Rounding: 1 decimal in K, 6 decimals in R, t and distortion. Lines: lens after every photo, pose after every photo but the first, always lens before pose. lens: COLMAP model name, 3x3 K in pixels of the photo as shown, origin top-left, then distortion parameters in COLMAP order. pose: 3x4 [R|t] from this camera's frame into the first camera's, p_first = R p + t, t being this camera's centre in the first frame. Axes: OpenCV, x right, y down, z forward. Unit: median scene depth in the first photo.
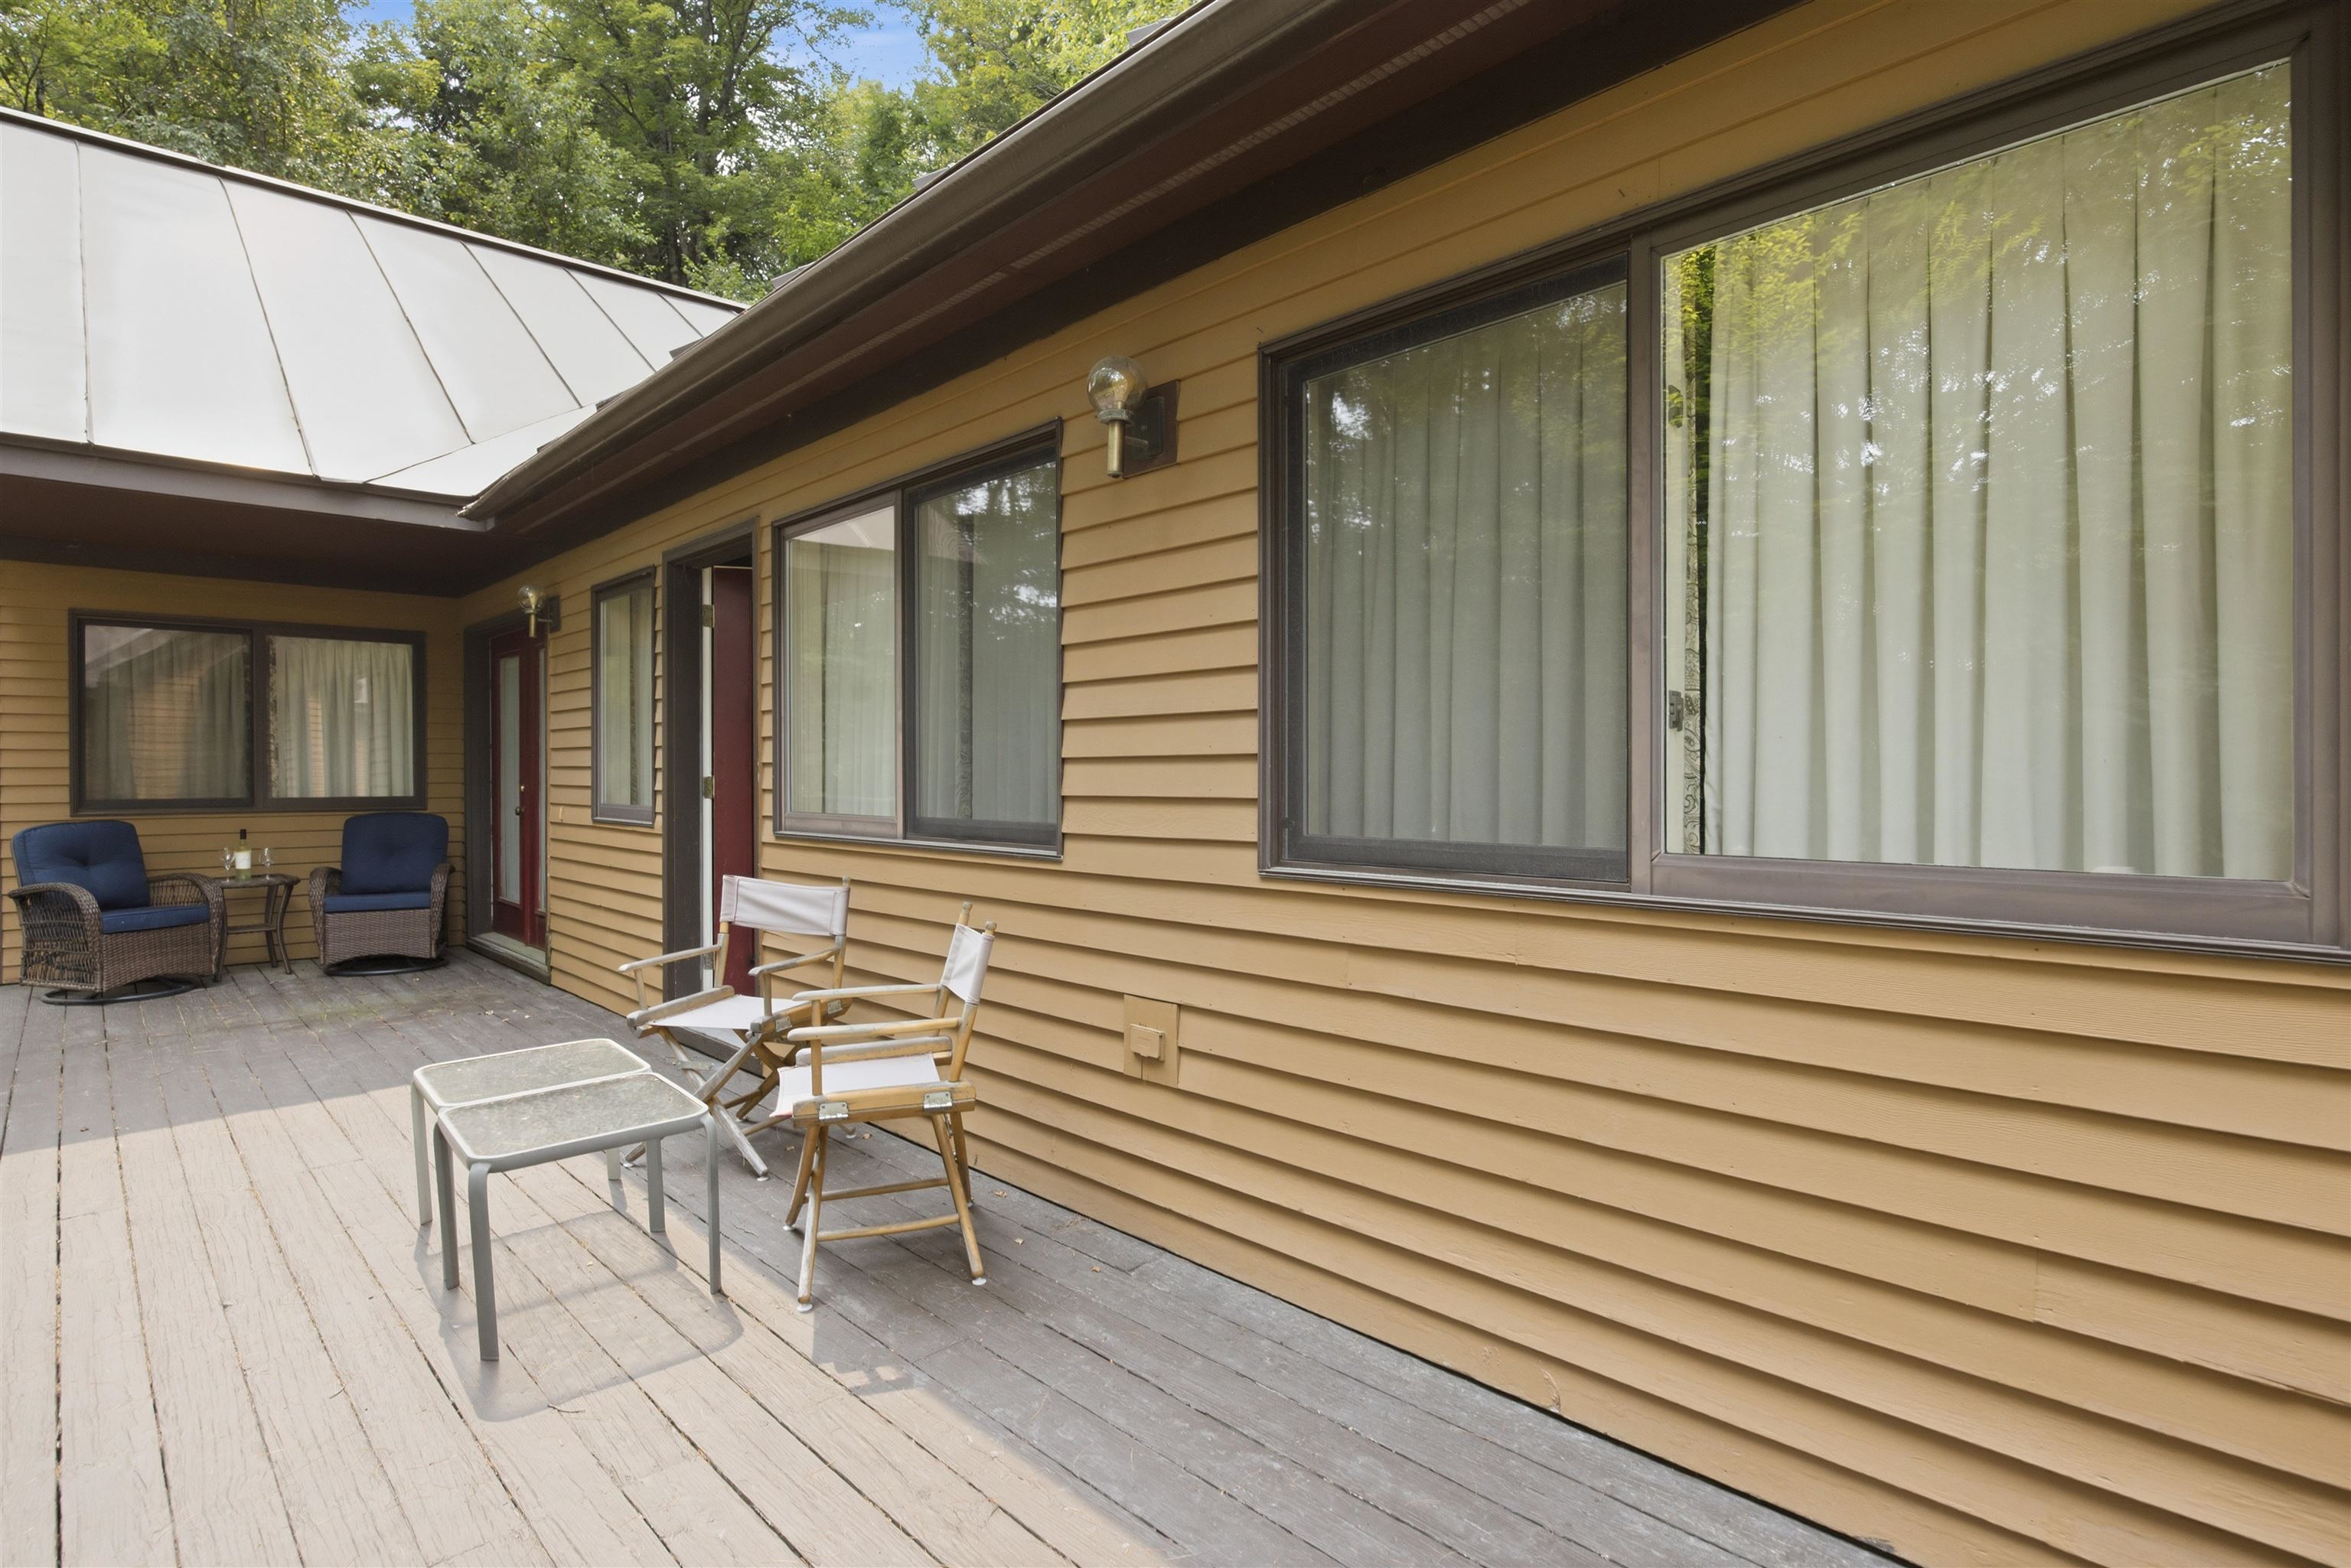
lens RADIAL K [[1227.9, 0, 1171.8], [0, 1227.9, 766.7], [0, 0, 1]] dist [-0.002575, -0.000290]
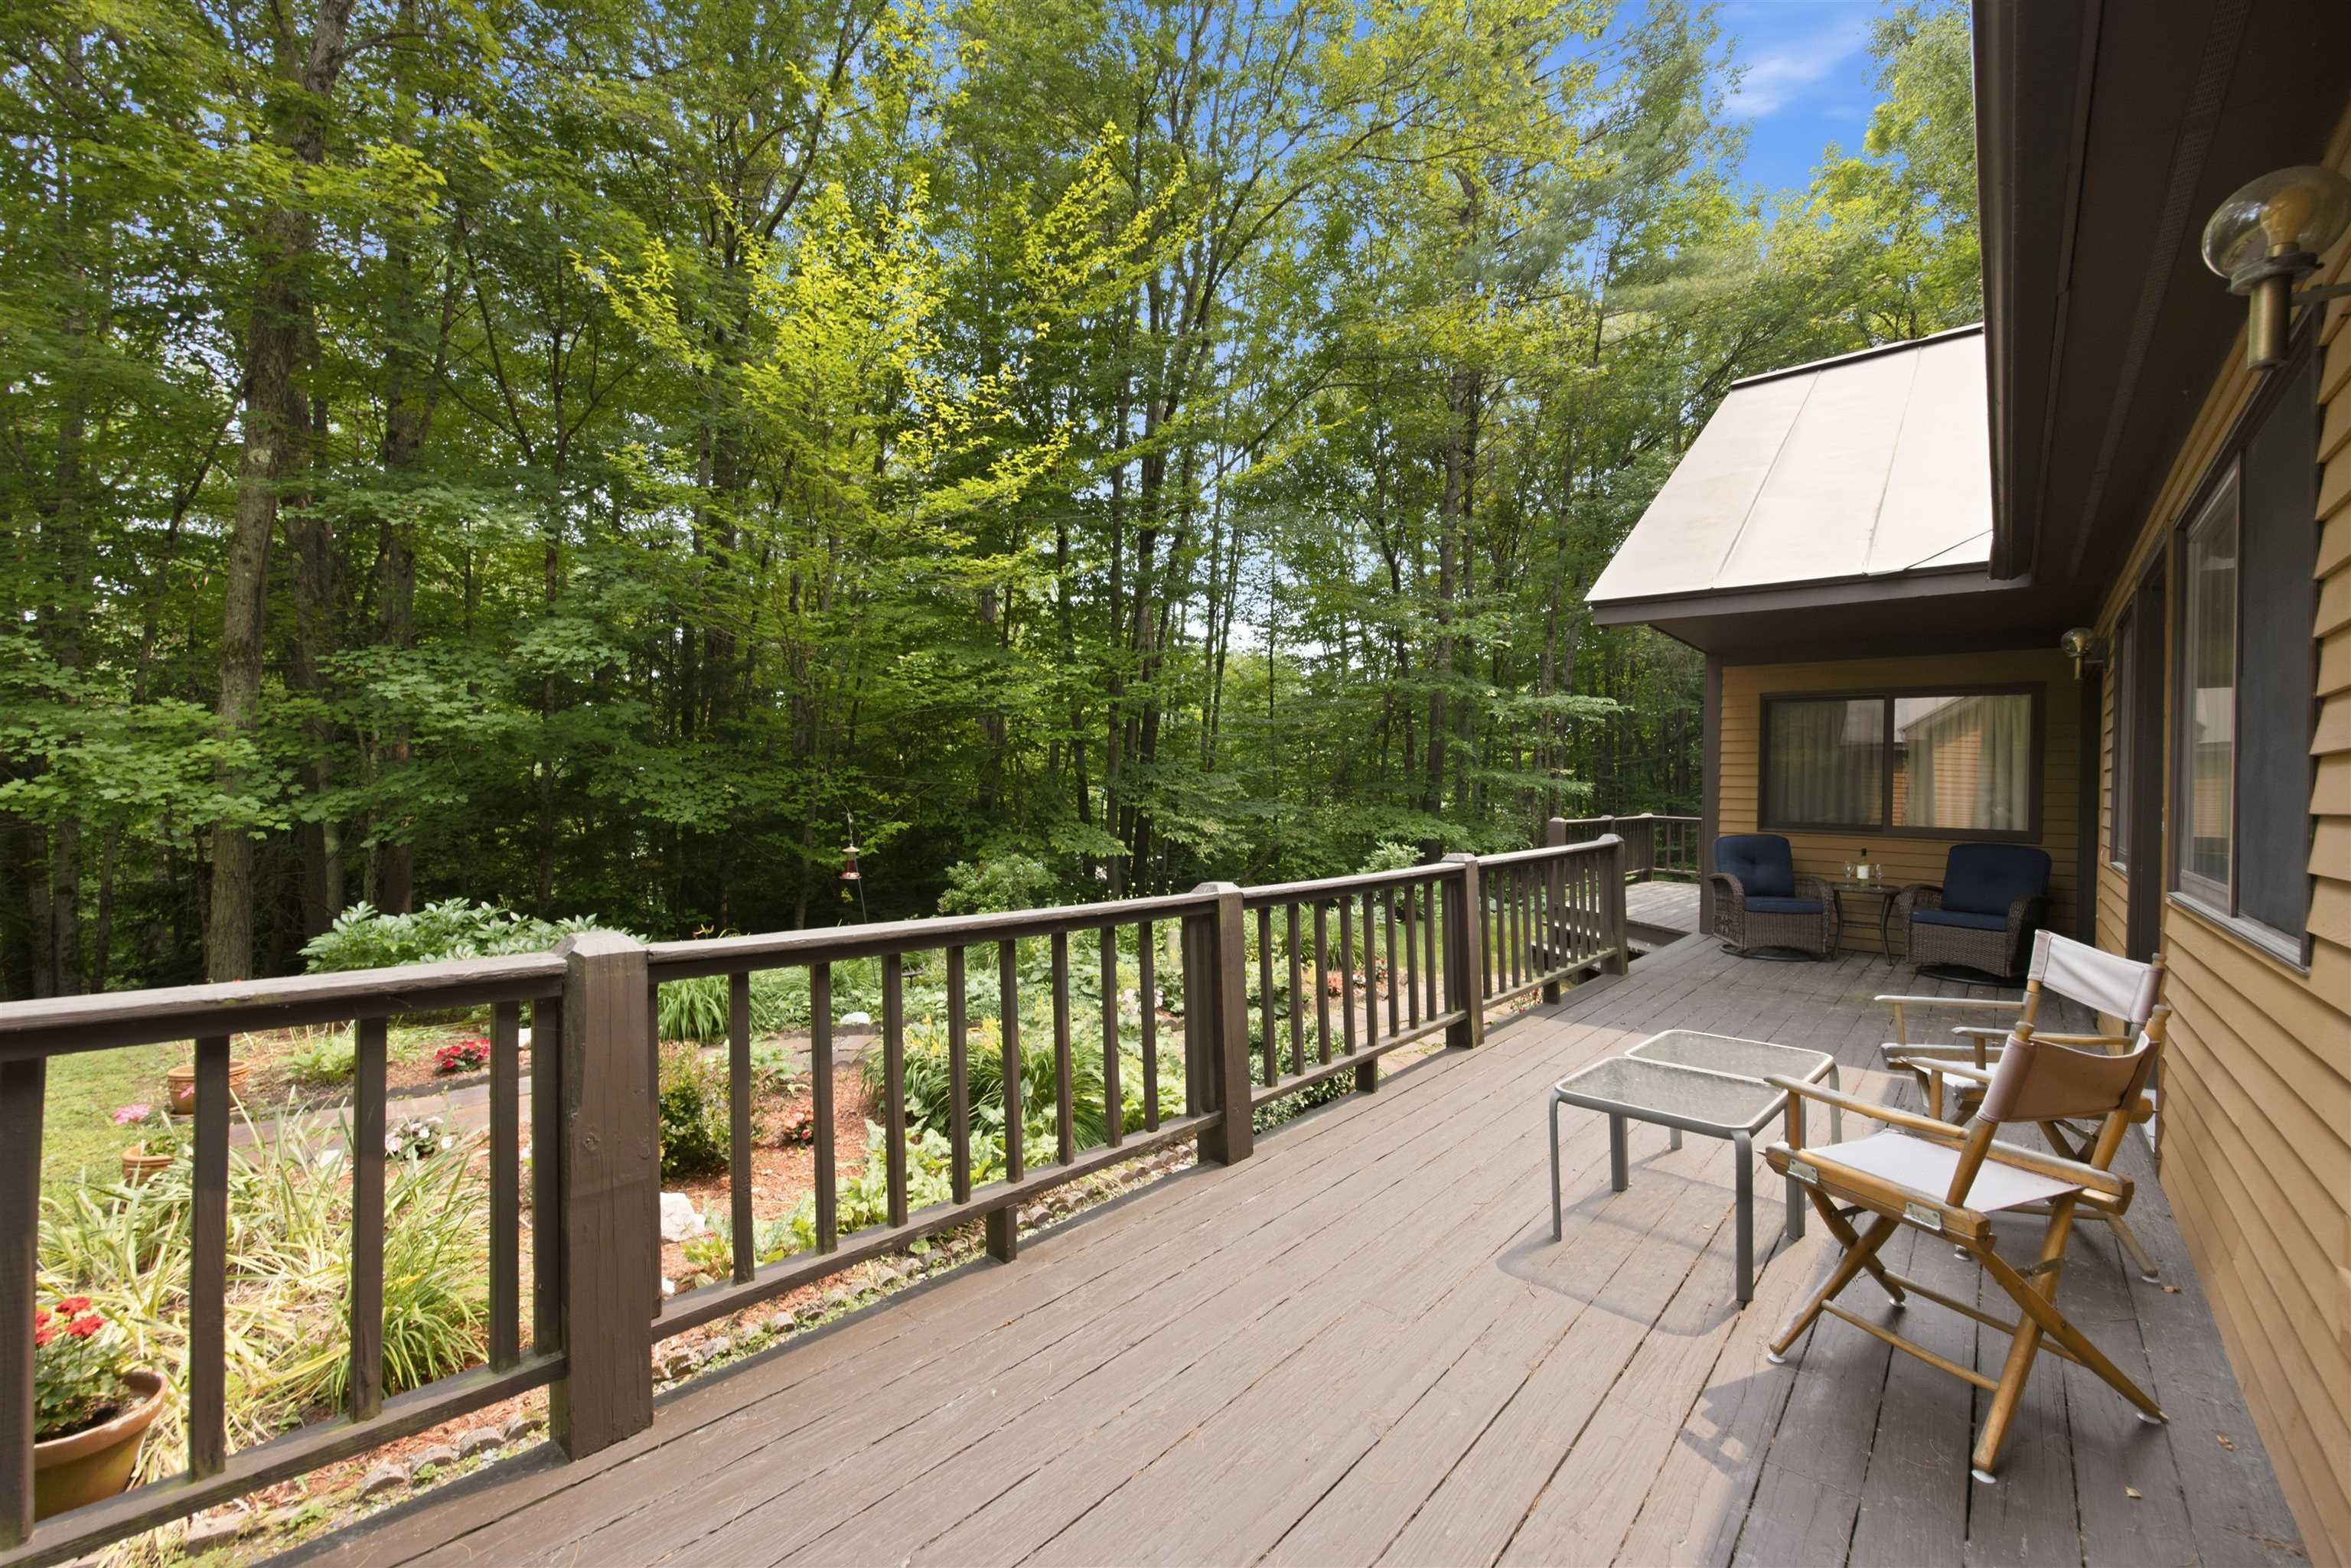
lens RADIAL K [[916.4, 0, 1175.5], [0, 916.4, 784.0], [0, 0, 1]] dist [0.000411, -0.000038]
pose [[0.101274, 0.004462, -0.994849, 0.152621], [-0.020312, 0.999791, 0.002416, -0.005869], [0.994651, 0.019963, 0.101344, 0.171040]]
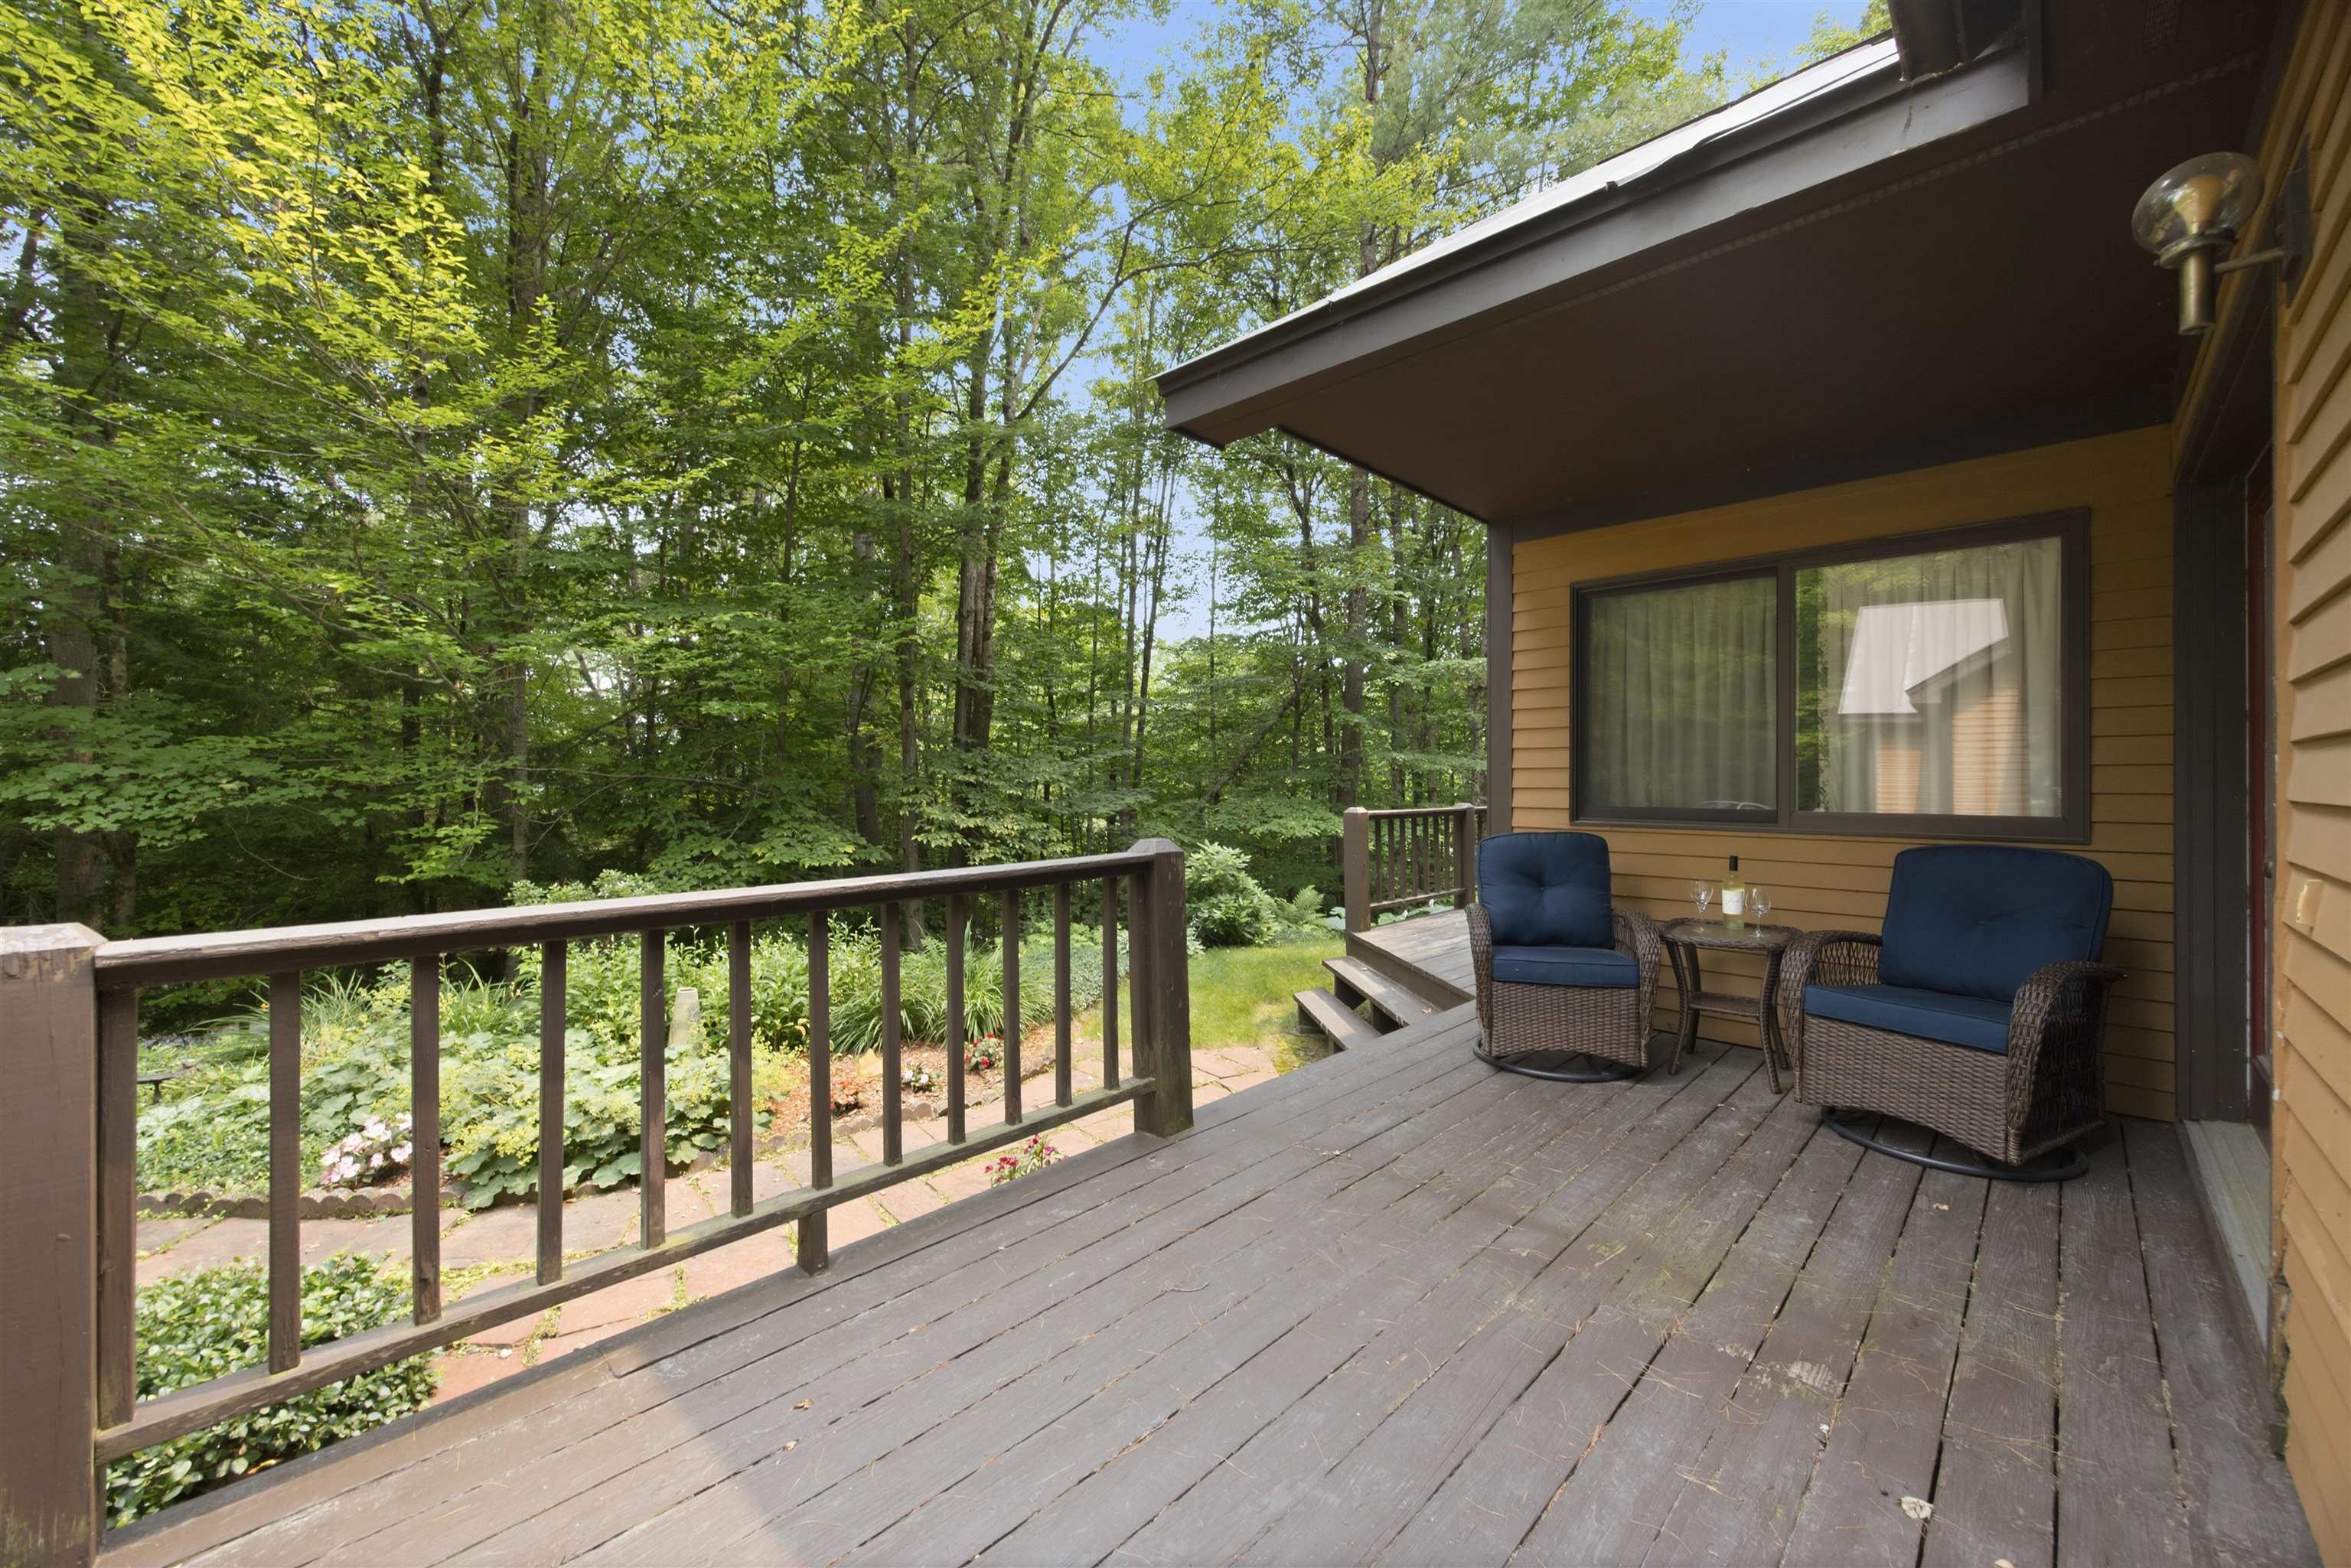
lens RADIAL K [[893.8, 0, 1177.2], [0, 893.8, 778.6], [0, 0, 1]] dist [0.000451, 0.000031]
pose [[0.059057, -0.002948, -0.998250, -0.291753], [-0.003970, 0.999987, -0.003188, 0.011280], [0.998247, 0.004151, 0.059045, 0.690705]]
